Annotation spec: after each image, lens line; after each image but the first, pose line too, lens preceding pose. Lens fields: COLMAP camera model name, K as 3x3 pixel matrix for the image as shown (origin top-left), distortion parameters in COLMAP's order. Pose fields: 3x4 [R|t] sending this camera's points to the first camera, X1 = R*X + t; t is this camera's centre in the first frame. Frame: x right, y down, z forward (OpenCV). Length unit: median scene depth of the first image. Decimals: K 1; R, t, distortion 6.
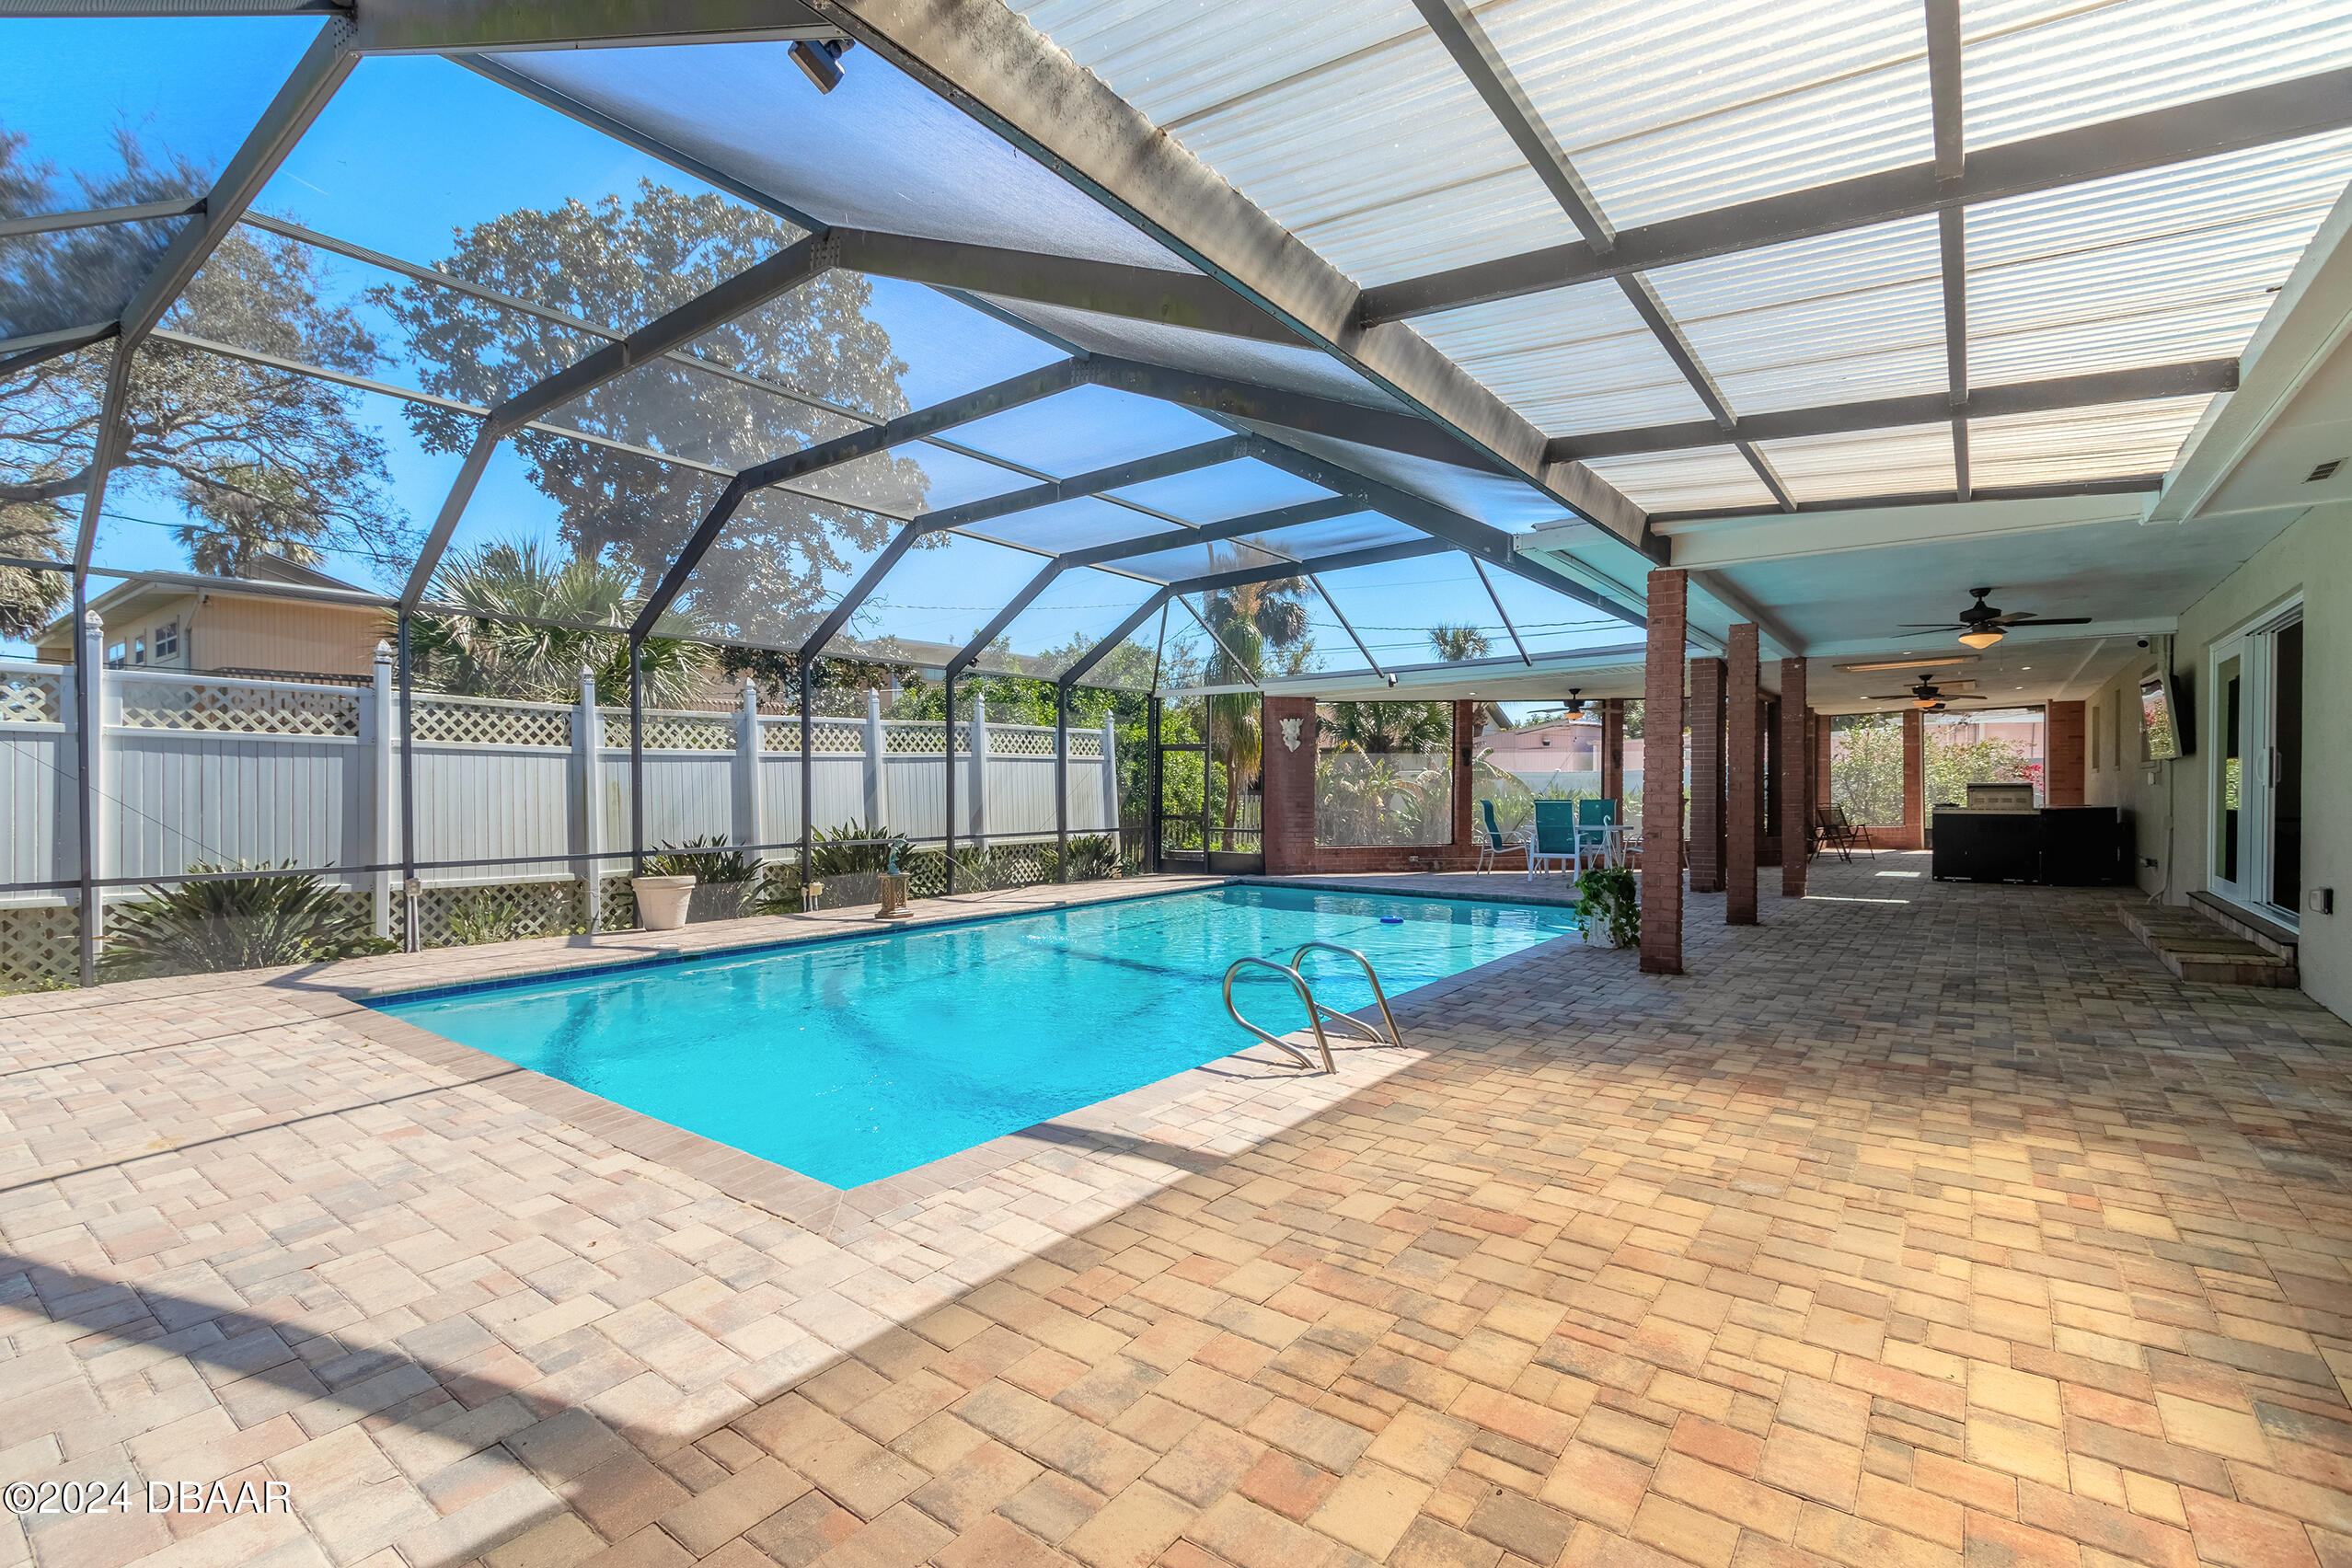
lens RADIAL K [[1067.9, 0, 1139.4], [0, 1067.9, 793.5], [0, 0, 1]] dist [0.012799, -0.006185]
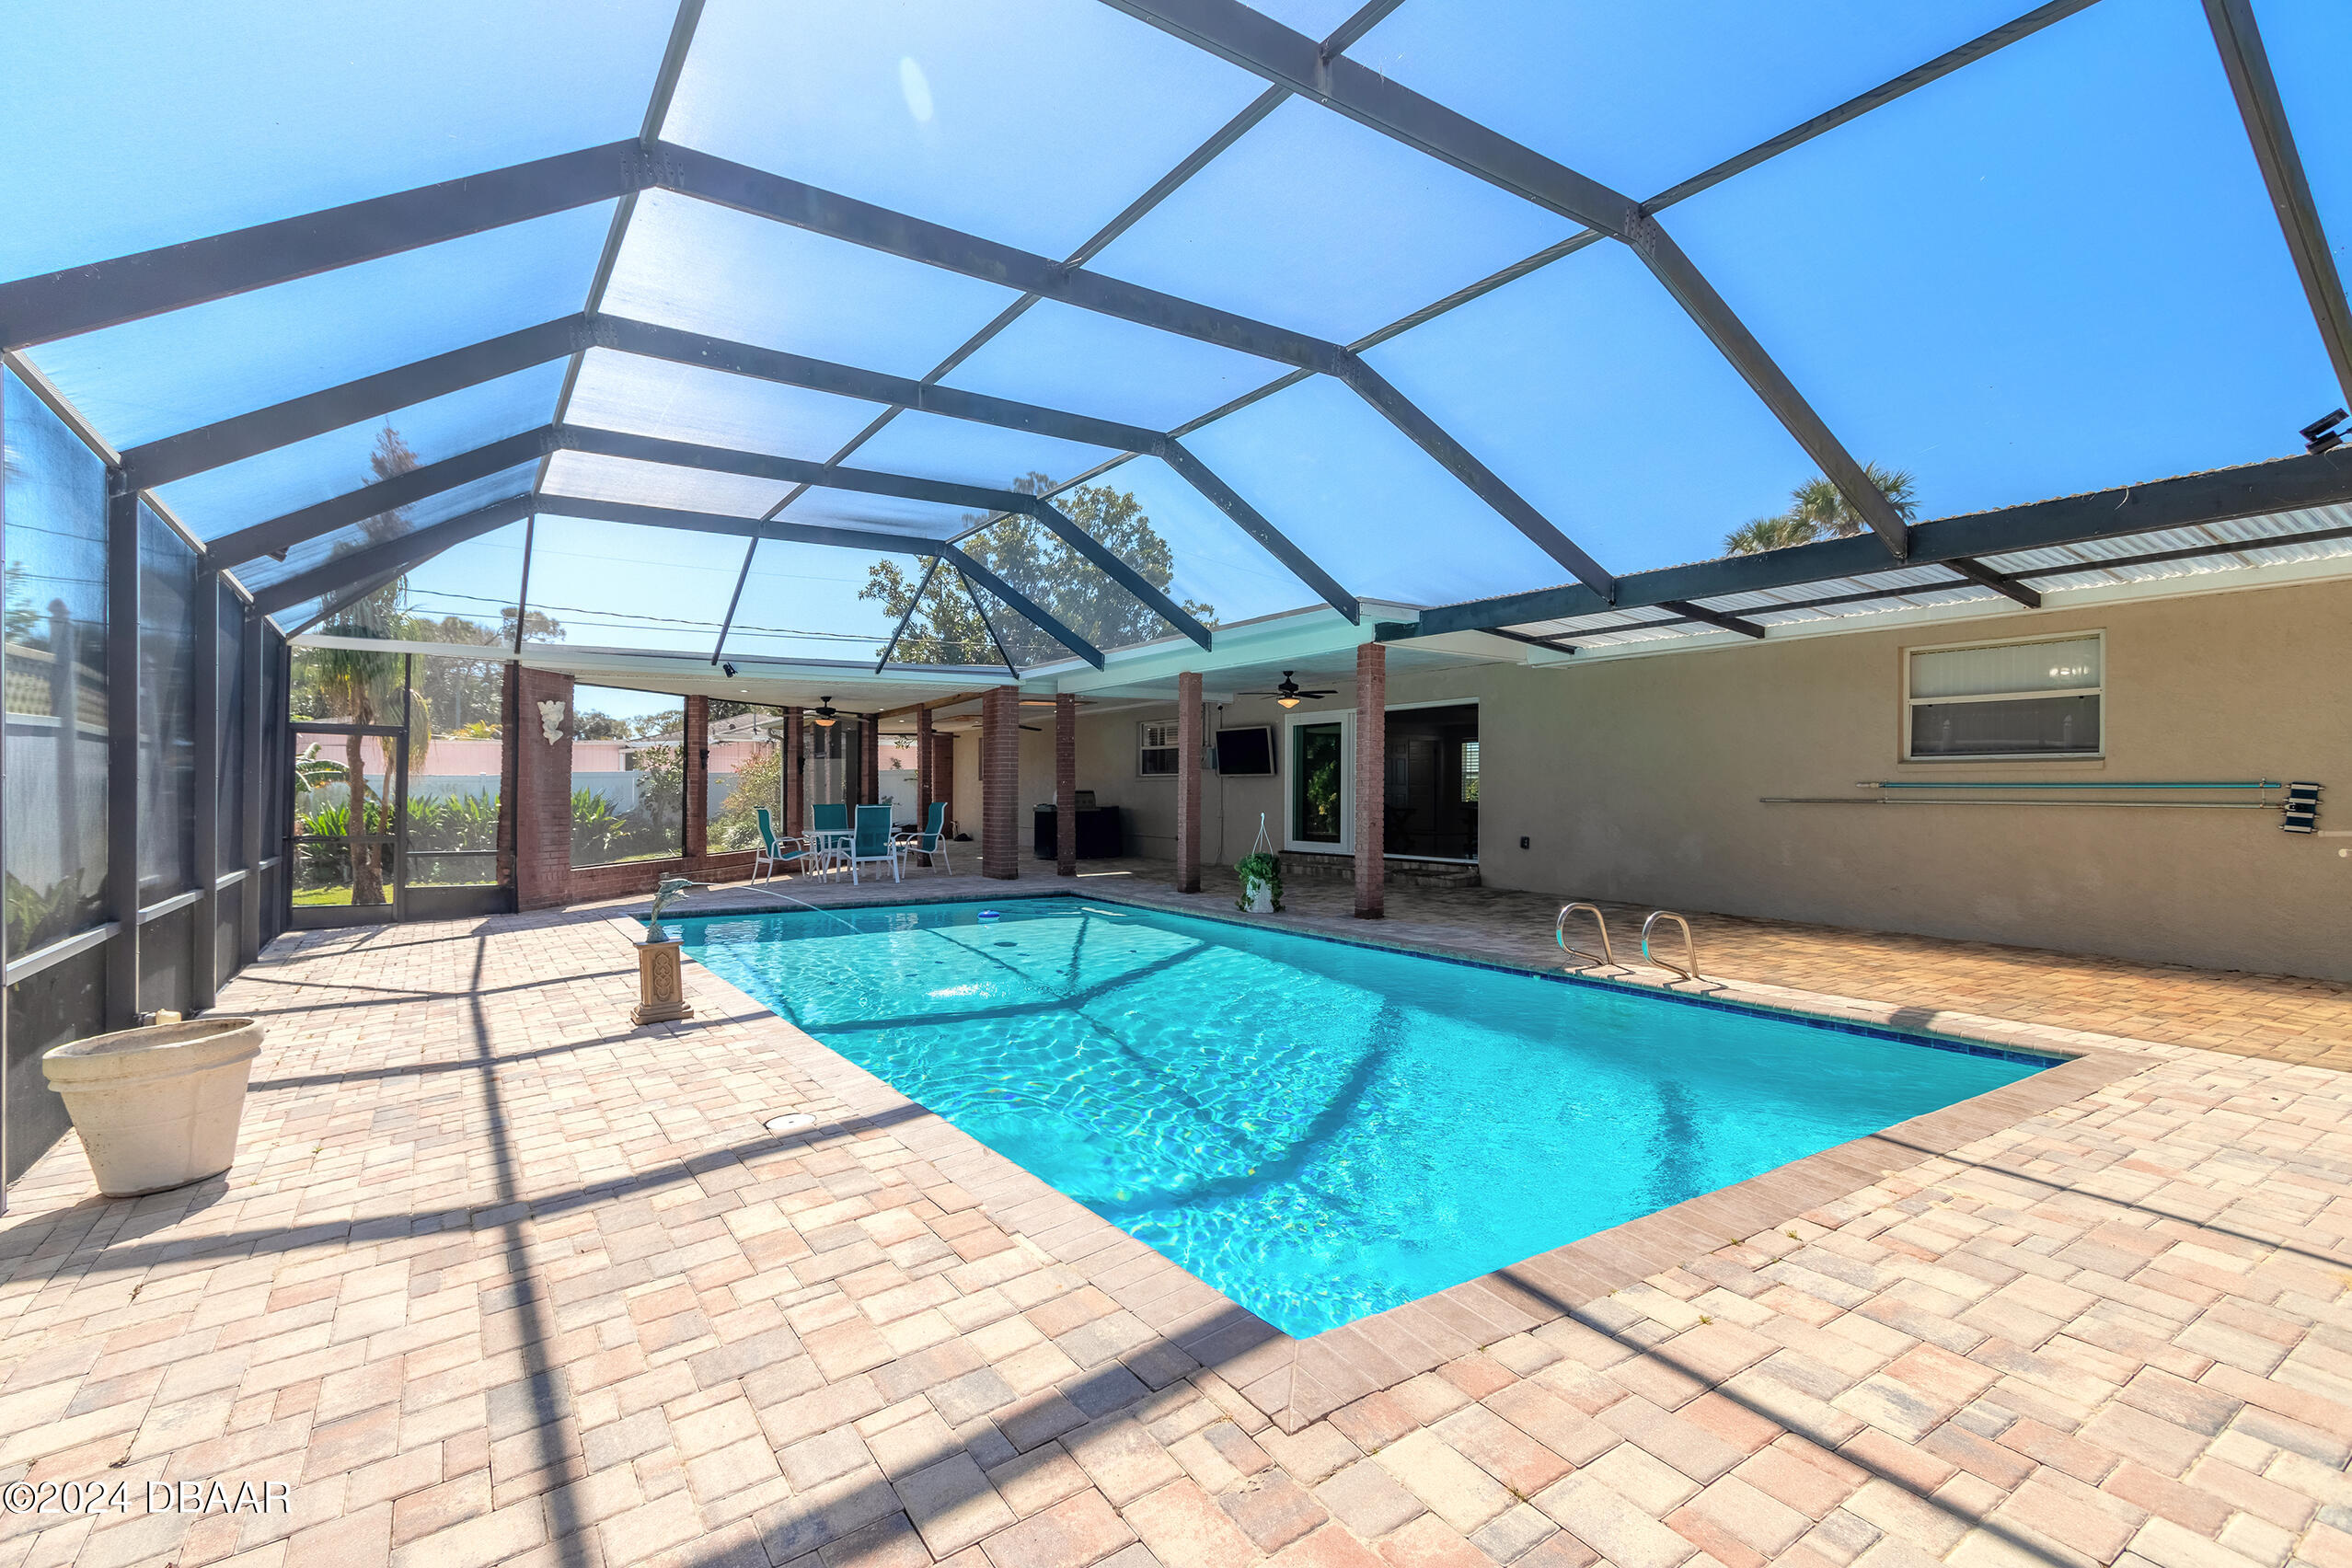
lens RADIAL K [[1067.9, 0, 1139.4], [0, 1067.9, 793.5], [0, 0, 1]] dist [0.012799, -0.006185]
pose [[0.323683, 0.002862, 0.946161, -0.397057], [0.005667, 0.999972, -0.004963, 0.000998], [-0.946149, 0.006968, 0.323657, 0.330666]]
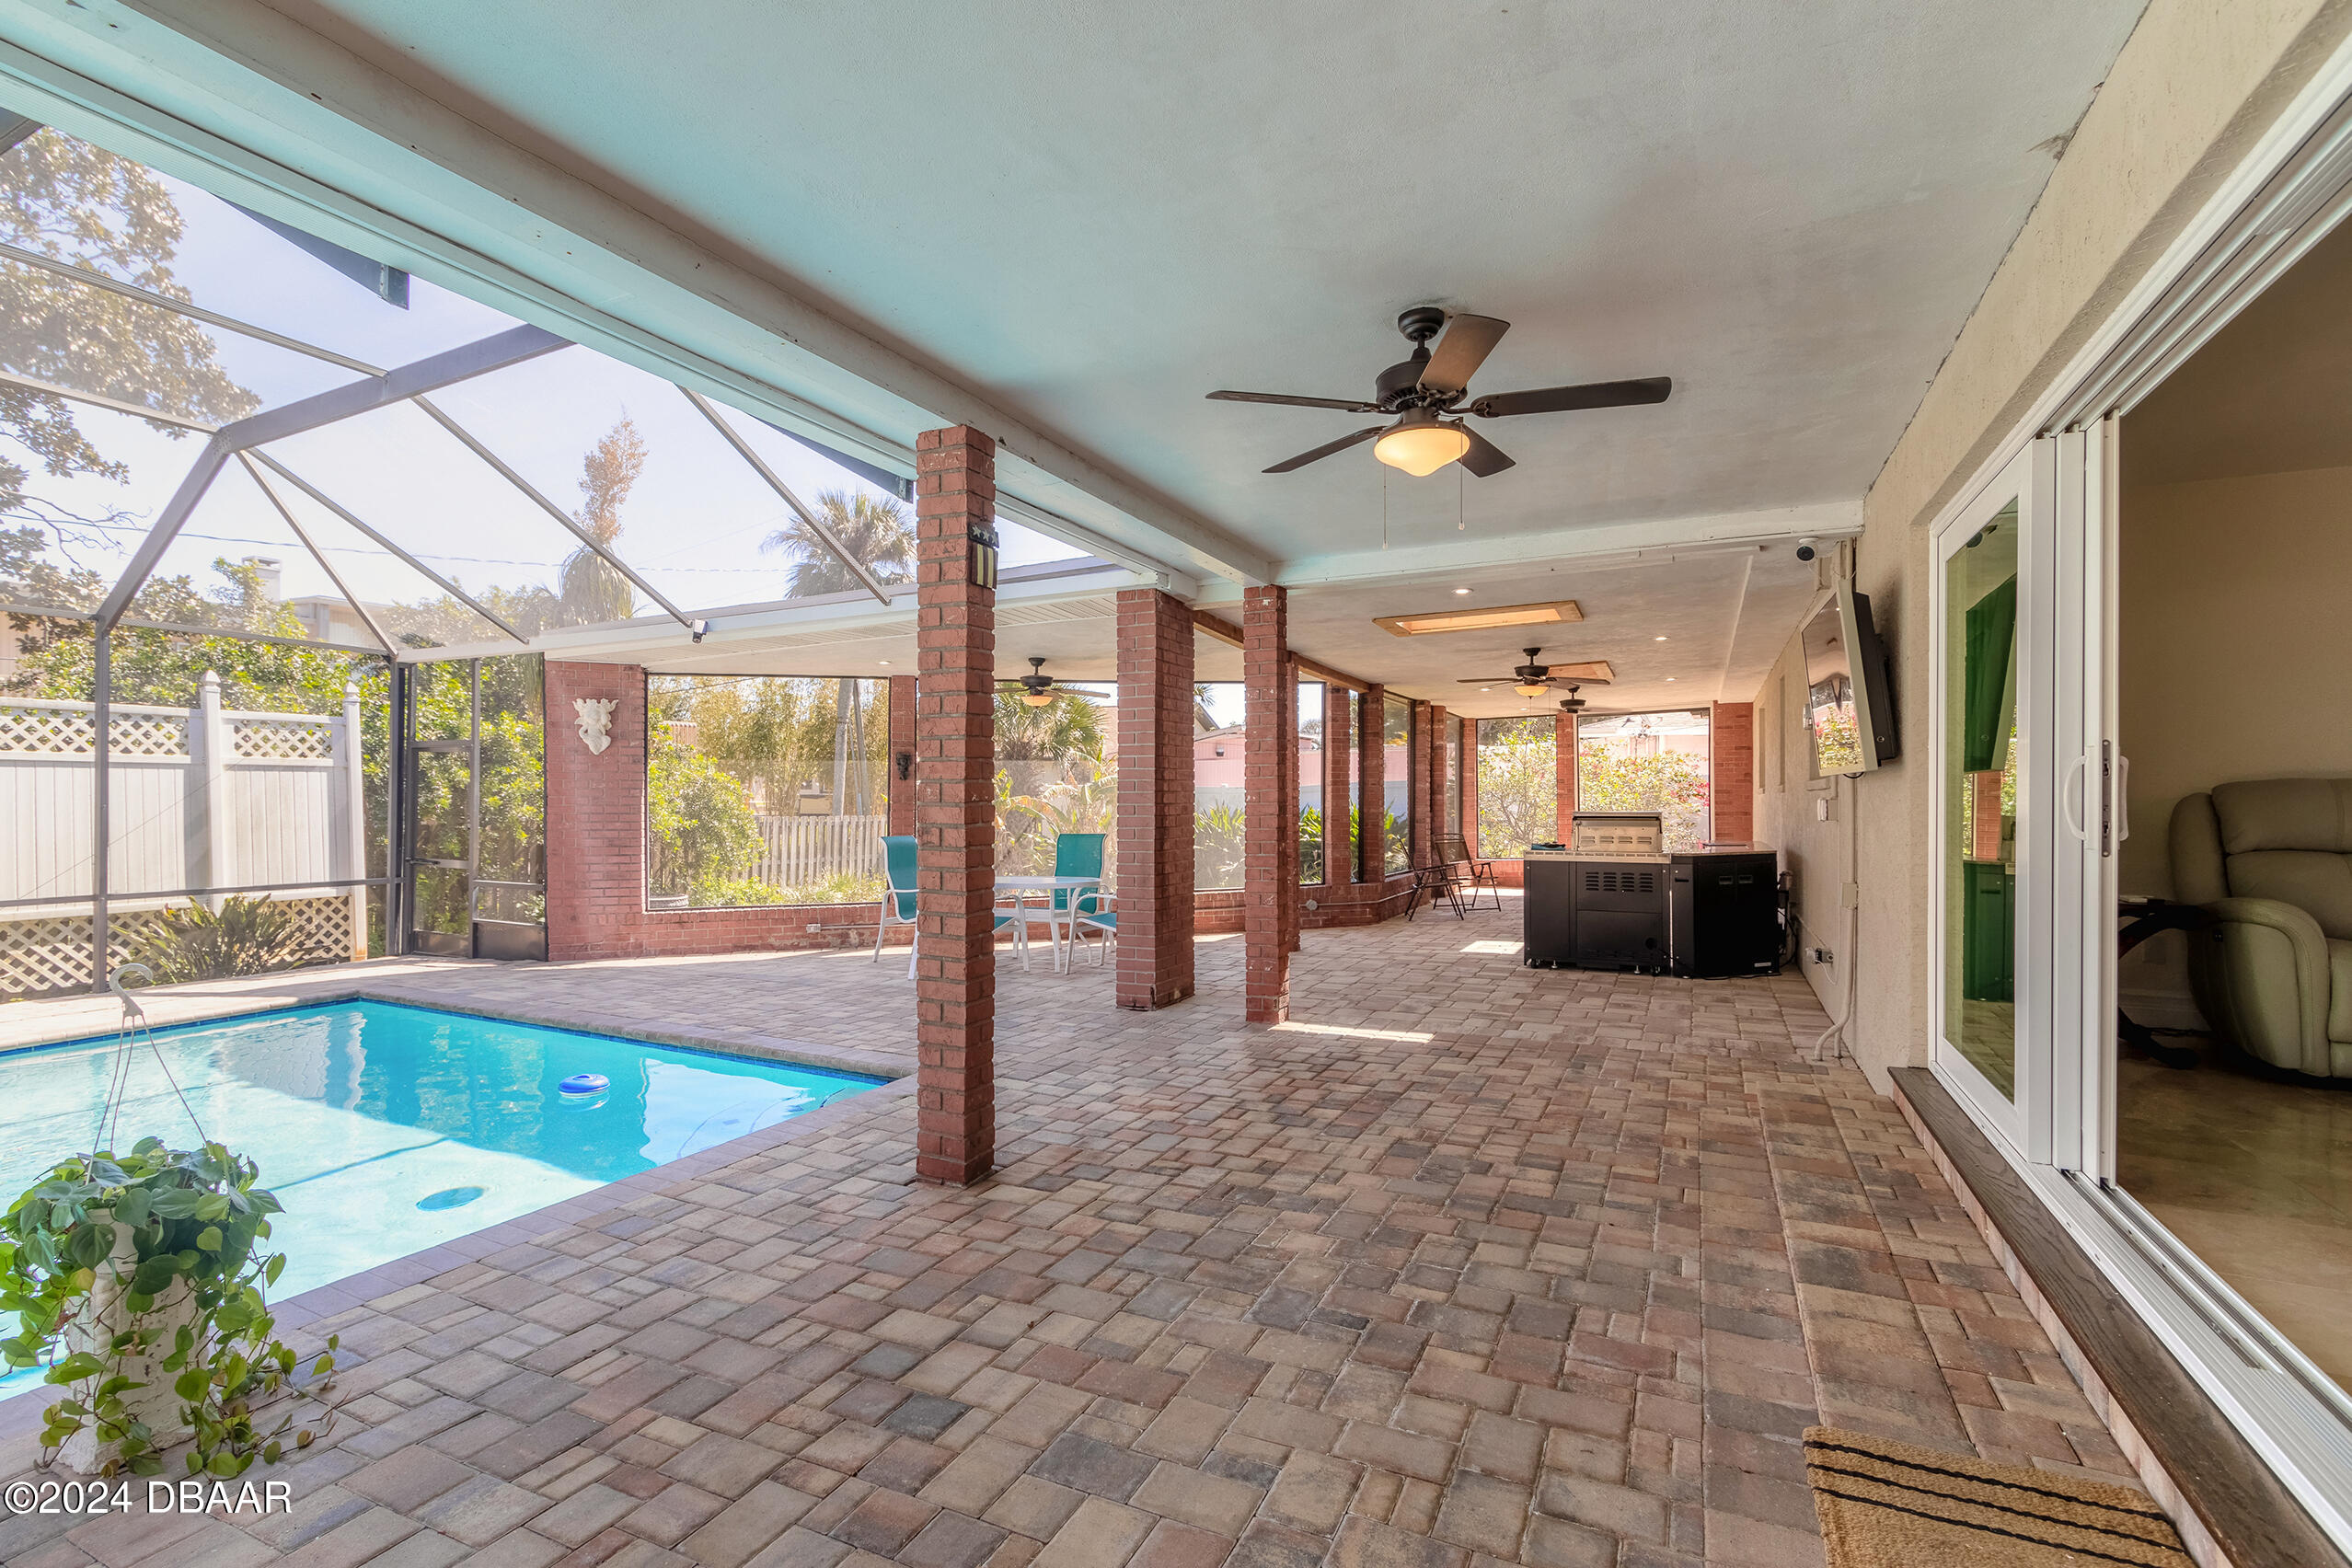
lens RADIAL K [[1067.9, 0, 1139.4], [0, 1067.9, 793.5], [0, 0, 1]] dist [0.012799, -0.006185]
pose [[0.983533, 0.004381, 0.180676, 0.304019], [-0.001296, 0.999851, -0.017190, -0.006862], [-0.180725, 0.016673, 0.983392, 0.319251]]
